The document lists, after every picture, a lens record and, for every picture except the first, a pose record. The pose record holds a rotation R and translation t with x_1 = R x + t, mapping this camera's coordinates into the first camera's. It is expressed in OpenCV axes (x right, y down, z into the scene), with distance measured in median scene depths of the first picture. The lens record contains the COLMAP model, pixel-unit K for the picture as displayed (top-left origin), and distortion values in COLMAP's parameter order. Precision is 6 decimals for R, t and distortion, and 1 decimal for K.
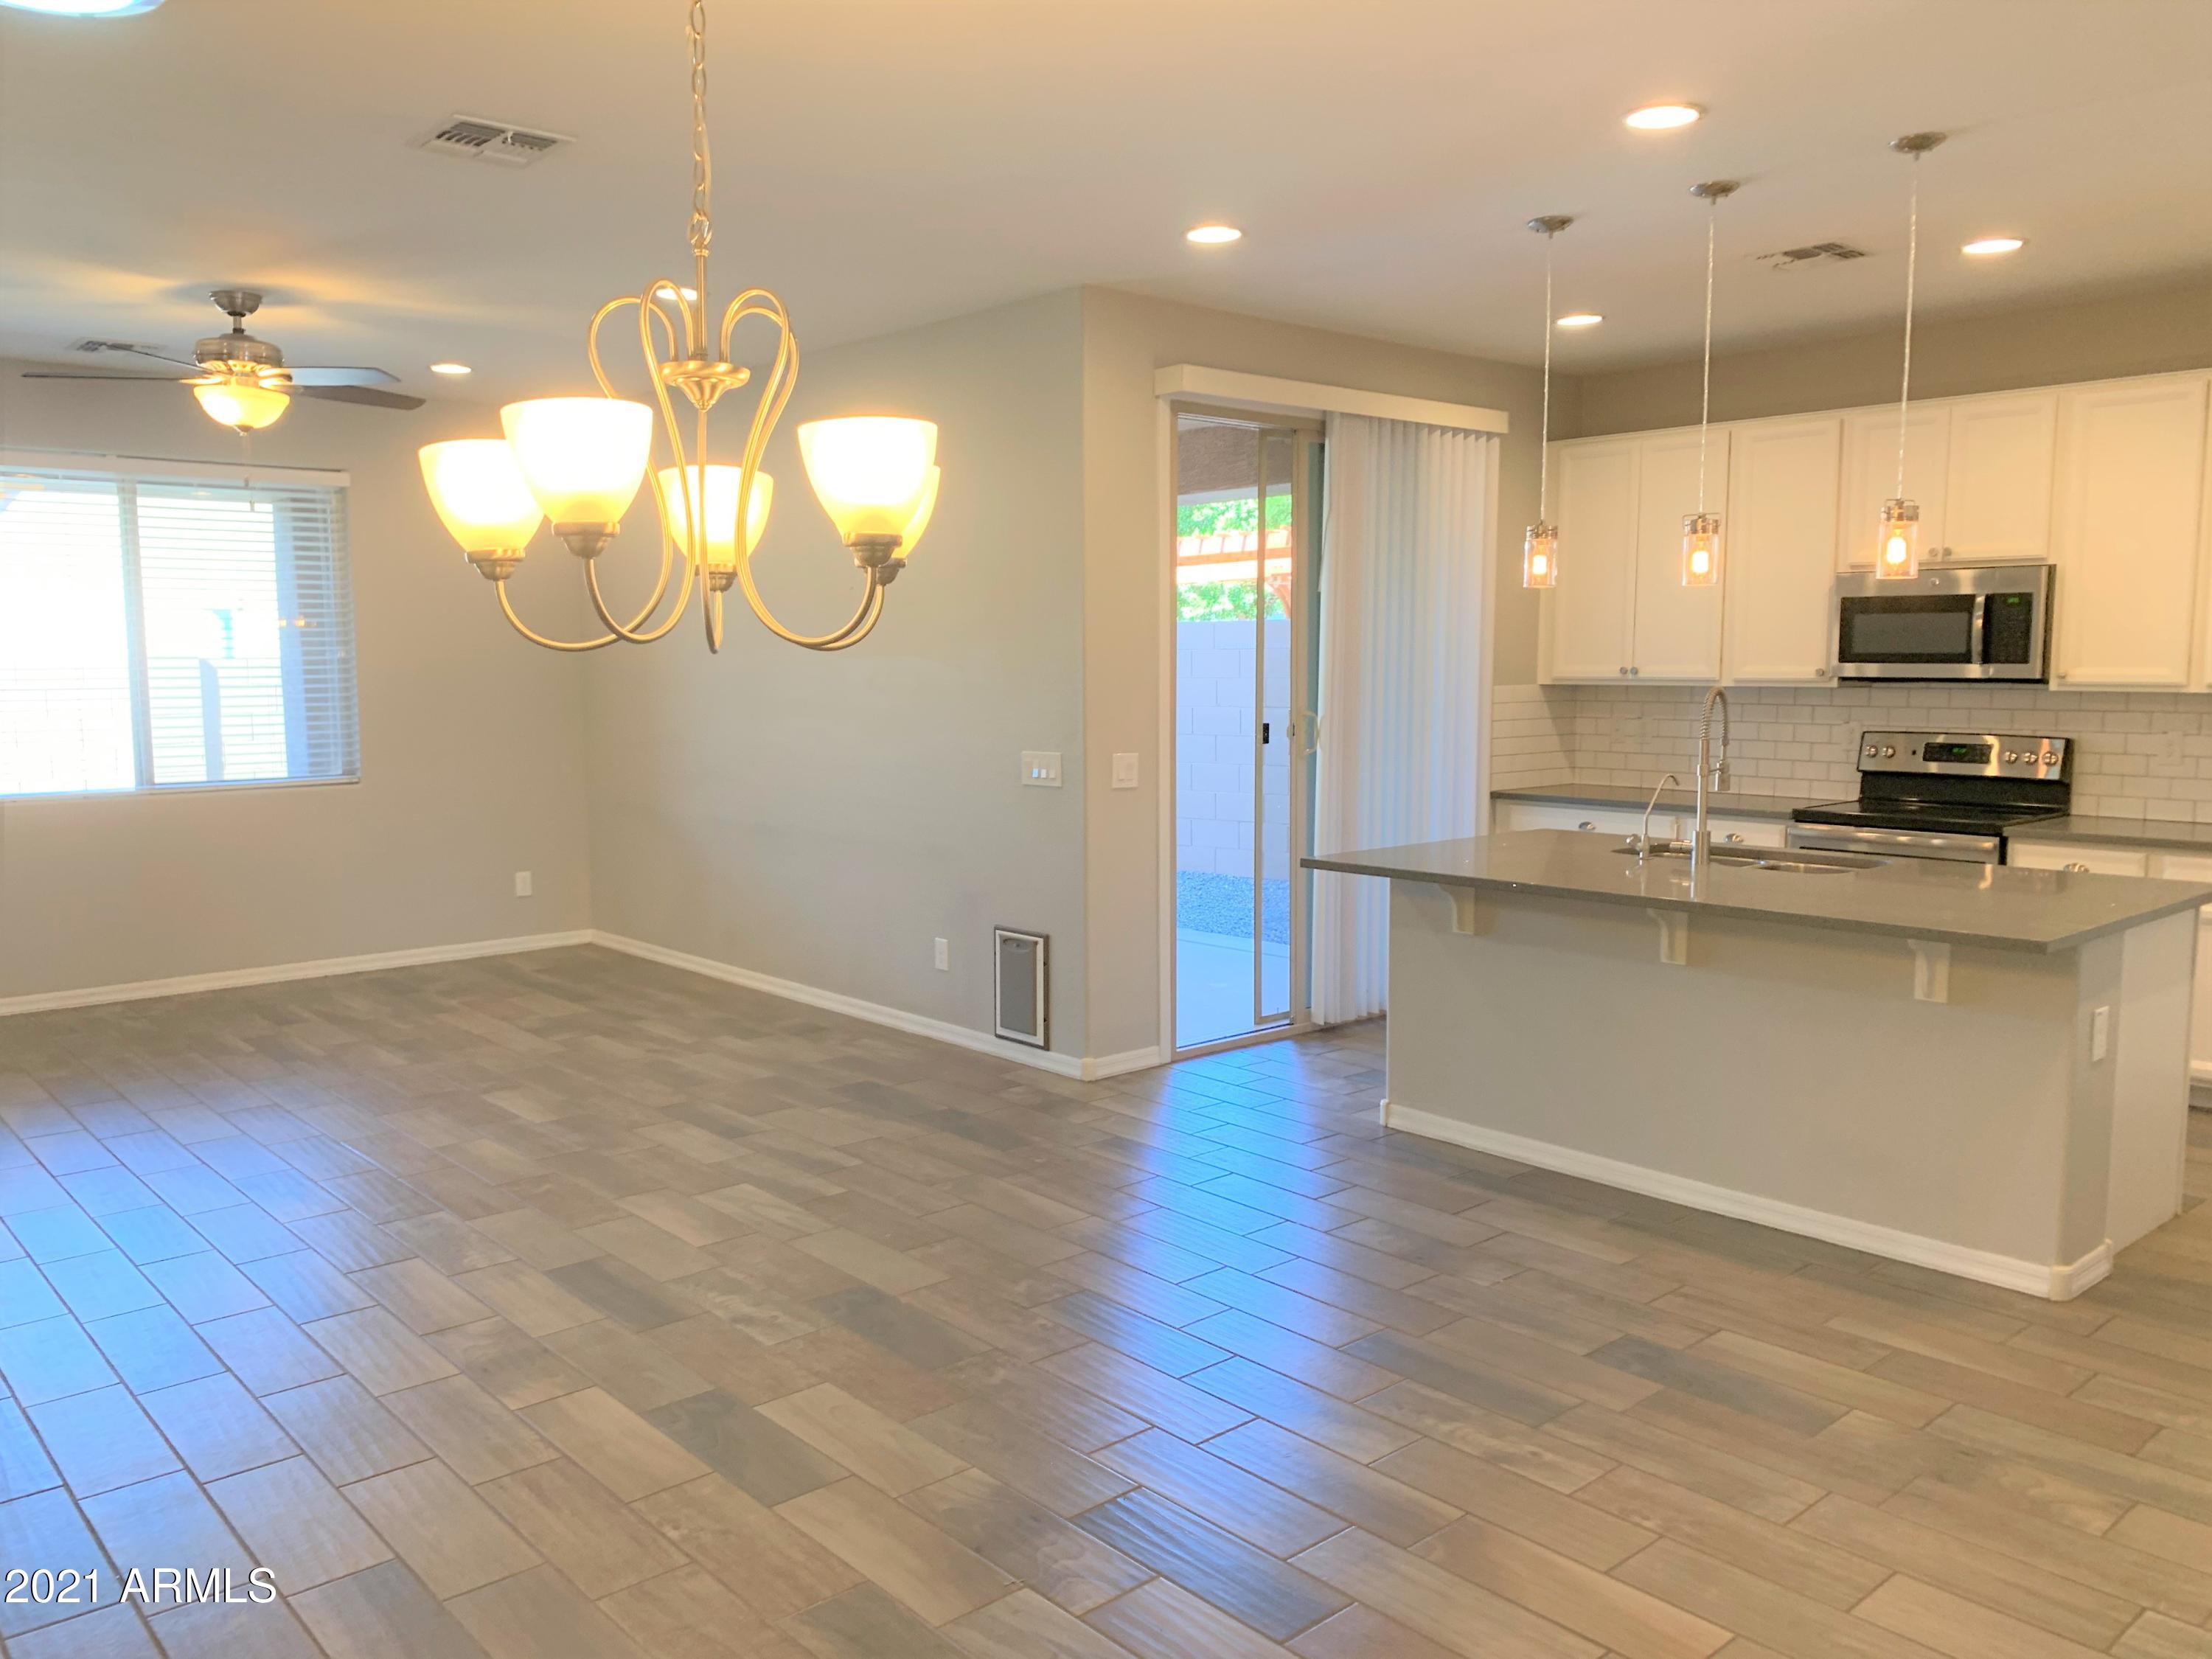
lens RADIAL K [[1719.1, 0, 1111.6], [0, 1719.1, 815.5], [0, 0, 1]] dist [0.010250, -0.000128]
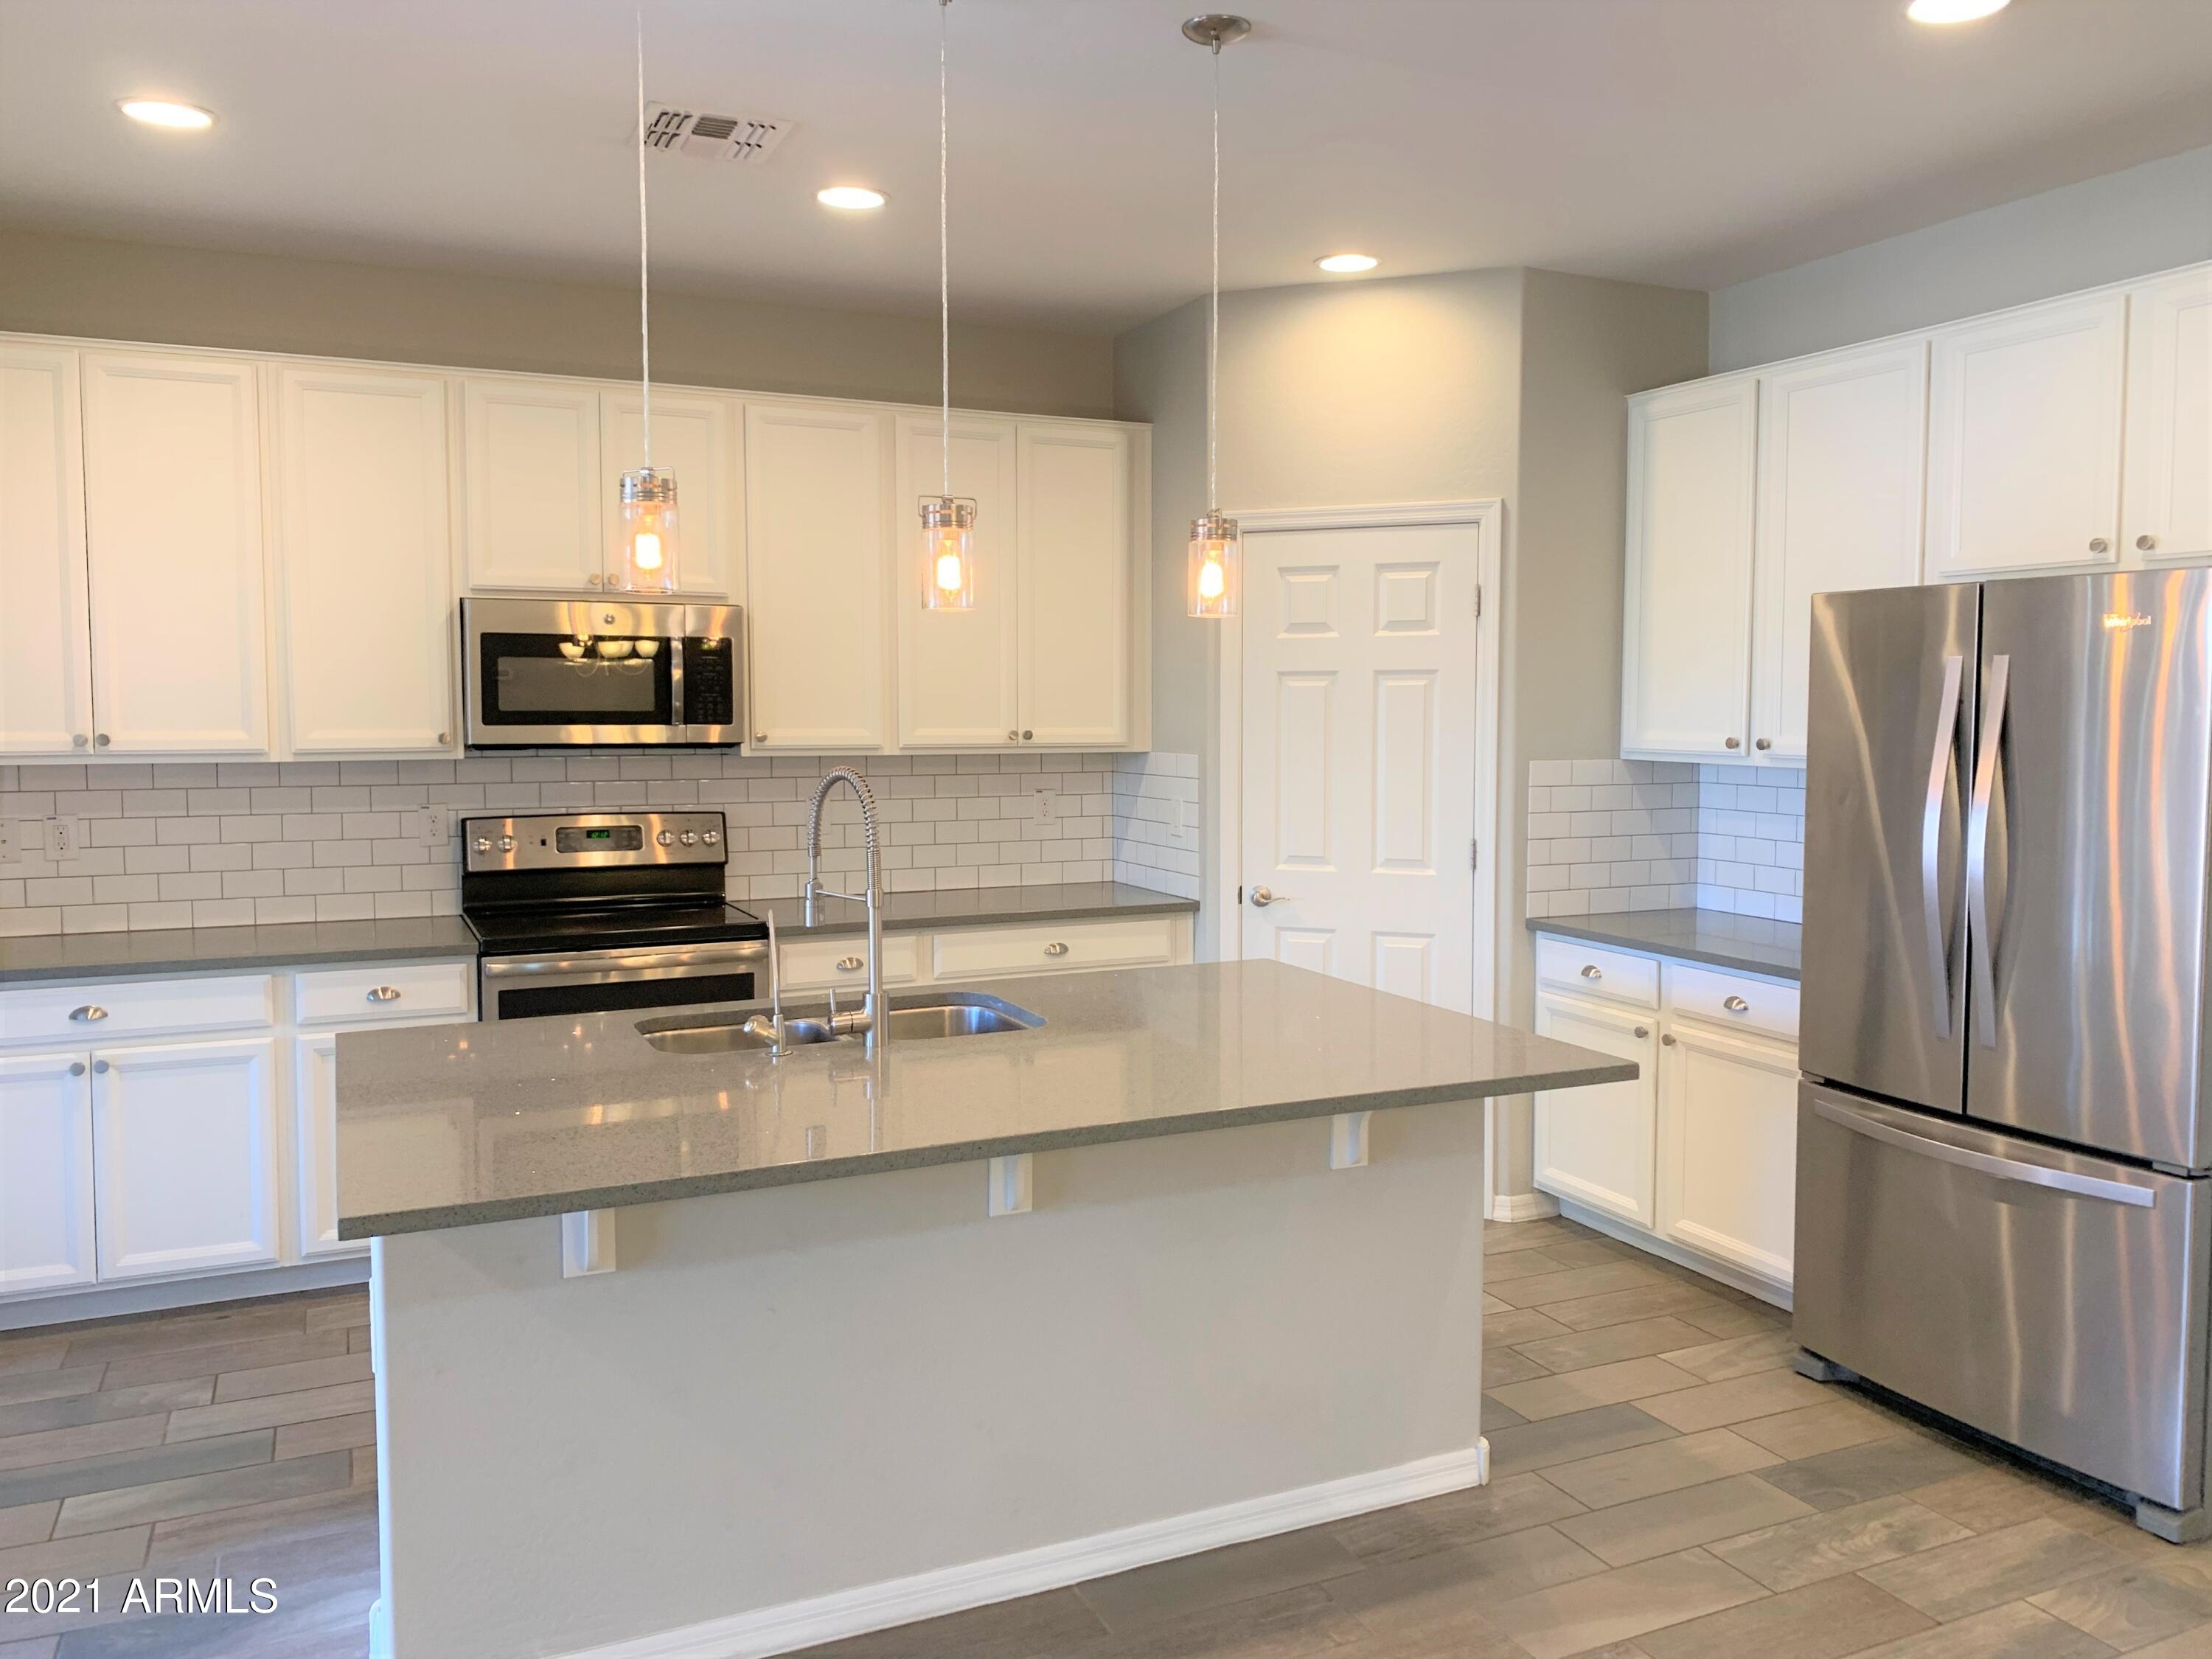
lens RADIAL K [[1660.7, 0, 1104.2], [0, 1660.7, 789.9], [0, 0, 1]] dist [0.078544, -0.111681]
pose [[0.290451, -0.046626, 0.955753, -0.175959], [0.087671, 0.995908, 0.021942, -0.057482], [-0.952865, 0.077419, 0.293350, 0.583961]]
